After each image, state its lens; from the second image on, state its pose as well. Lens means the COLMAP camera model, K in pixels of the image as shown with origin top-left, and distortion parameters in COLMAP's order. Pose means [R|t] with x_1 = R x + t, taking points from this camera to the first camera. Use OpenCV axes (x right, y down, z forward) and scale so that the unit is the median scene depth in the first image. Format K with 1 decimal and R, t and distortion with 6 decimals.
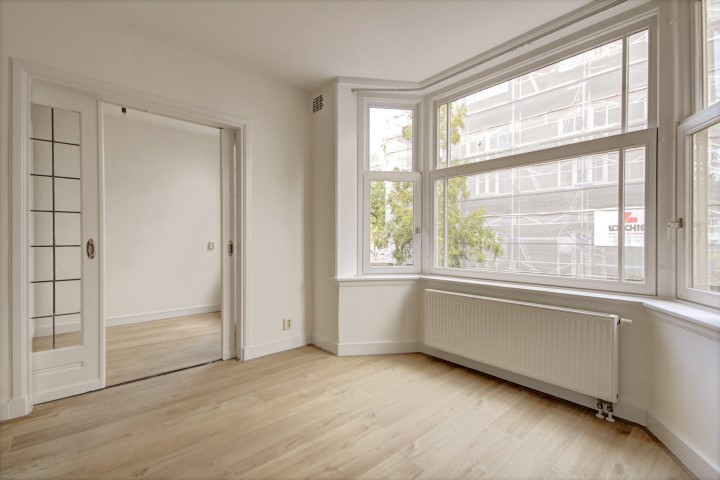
lens RADIAL K [[324.9, 0, 361.9], [0, 324.9, 239.3], [0, 0, 1]] dist [0.015465, -0.000232]
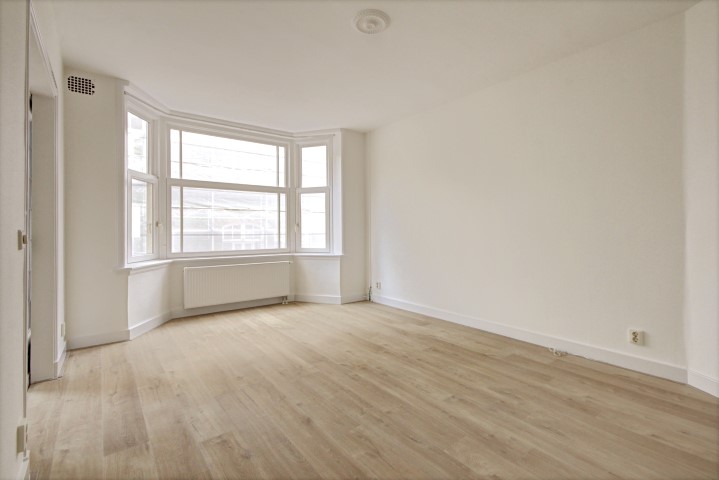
lens RADIAL K [[345.5, 0, 360.4], [0, 345.5, 234.2], [0, 0, 1]] dist [0.009135, -0.001028]
pose [[0.073185, -0.008282, 0.997284, -1.578055], [0.006282, 0.999950, 0.007843, 0.007123], [-0.997299, 0.005691, 0.073233, 0.210413]]
